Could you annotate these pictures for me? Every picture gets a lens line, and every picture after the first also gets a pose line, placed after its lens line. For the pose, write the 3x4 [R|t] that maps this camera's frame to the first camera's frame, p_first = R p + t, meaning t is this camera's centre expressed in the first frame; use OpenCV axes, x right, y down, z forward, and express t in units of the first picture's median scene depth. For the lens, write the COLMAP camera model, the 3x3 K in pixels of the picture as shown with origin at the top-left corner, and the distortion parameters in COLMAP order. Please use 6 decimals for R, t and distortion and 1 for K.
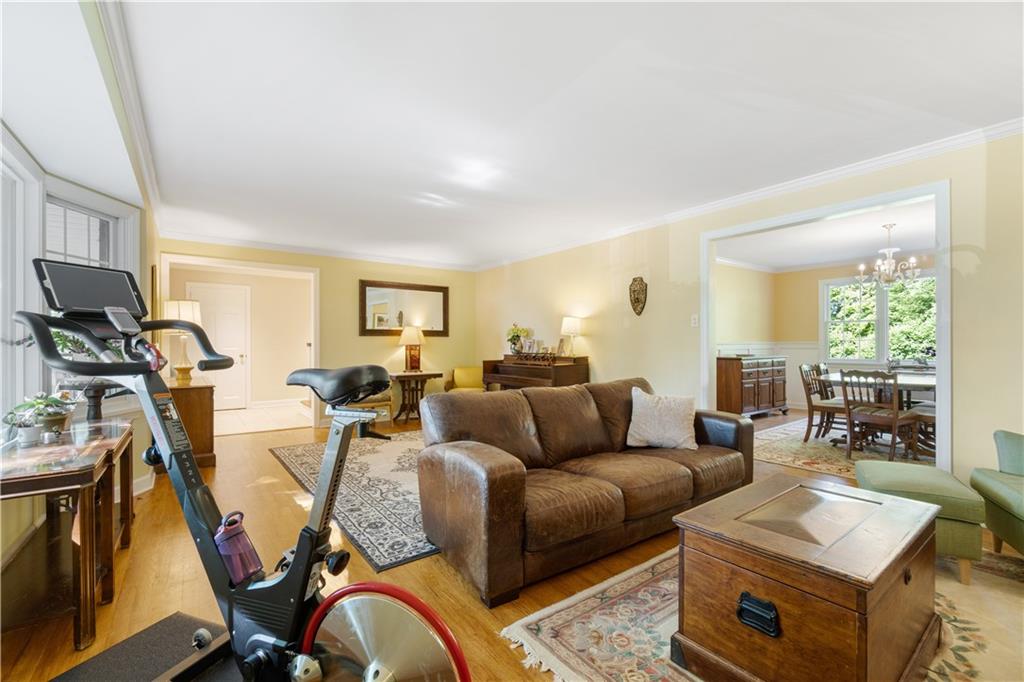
lens RADIAL K [[442.2, 0, 506.0], [0, 442.2, 345.2], [0, 0, 1]] dist [0.000068, 0.005691]
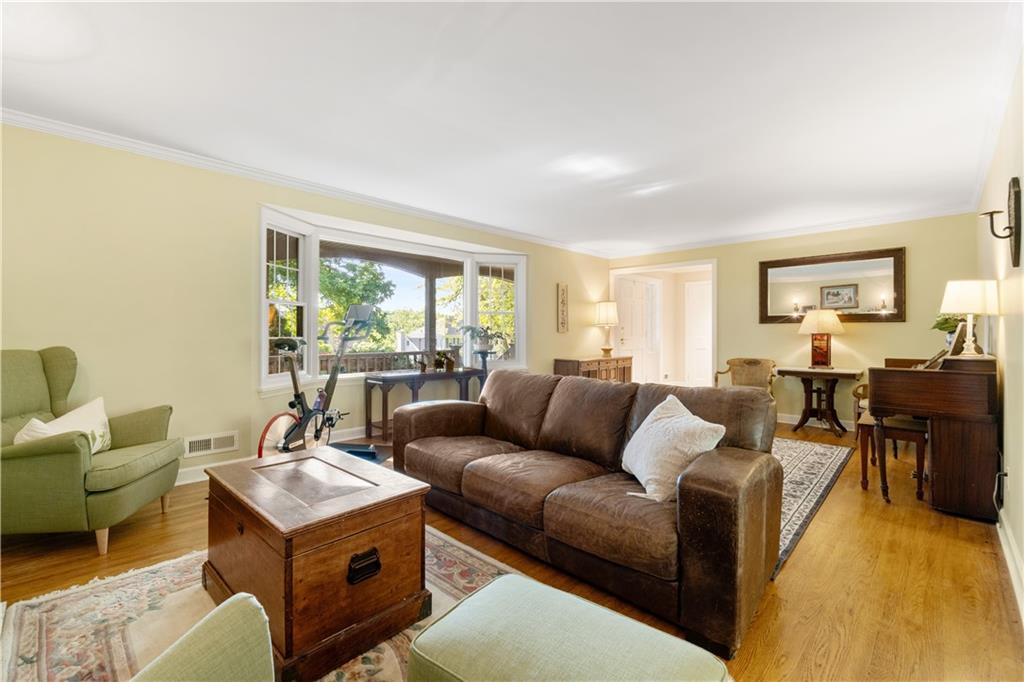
lens RADIAL K [[442.2, 0, 504.1], [0, 442.2, 334.1], [0, 0, 1]] dist [0.000068, 0.005691]
pose [[0.176695, 0.006876, -0.984242, 0.499821], [-0.001990, 0.999976, 0.006629, -0.004425], [0.984264, 0.000788, 0.176704, 0.335216]]
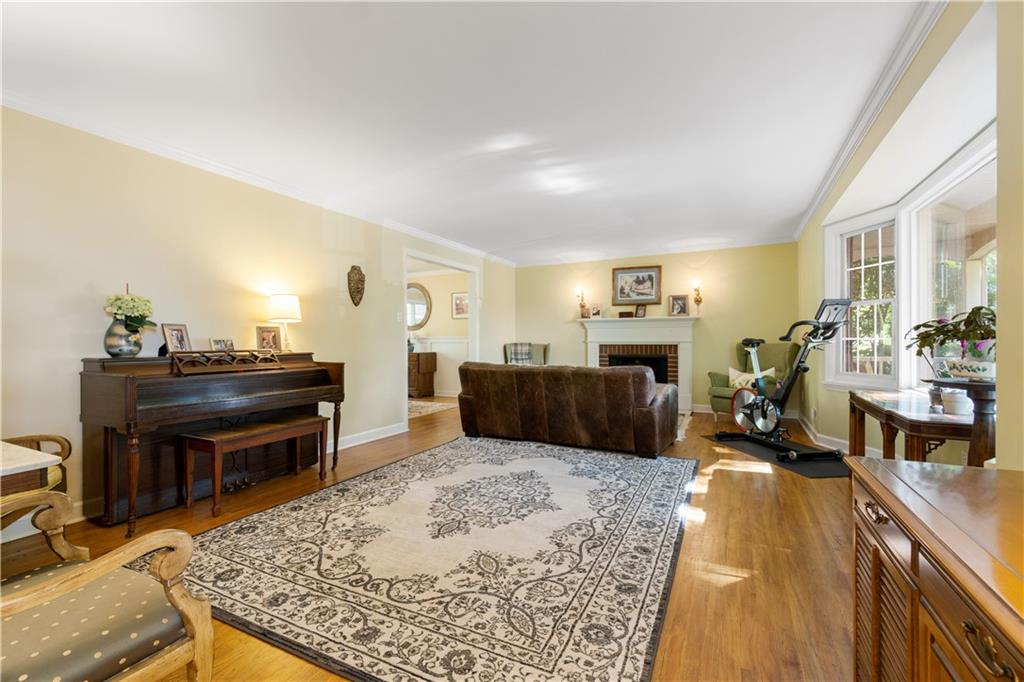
lens RADIAL K [[442.2, 0, 508.6], [0, 442.2, 340.9], [0, 0, 1]] dist [0.000068, 0.005691]
pose [[-0.454022, 0.003875, 0.890982, -0.550202], [0.008687, 0.999962, 0.000078, 0.008596], [-0.890948, 0.007776, -0.454039, 0.895604]]
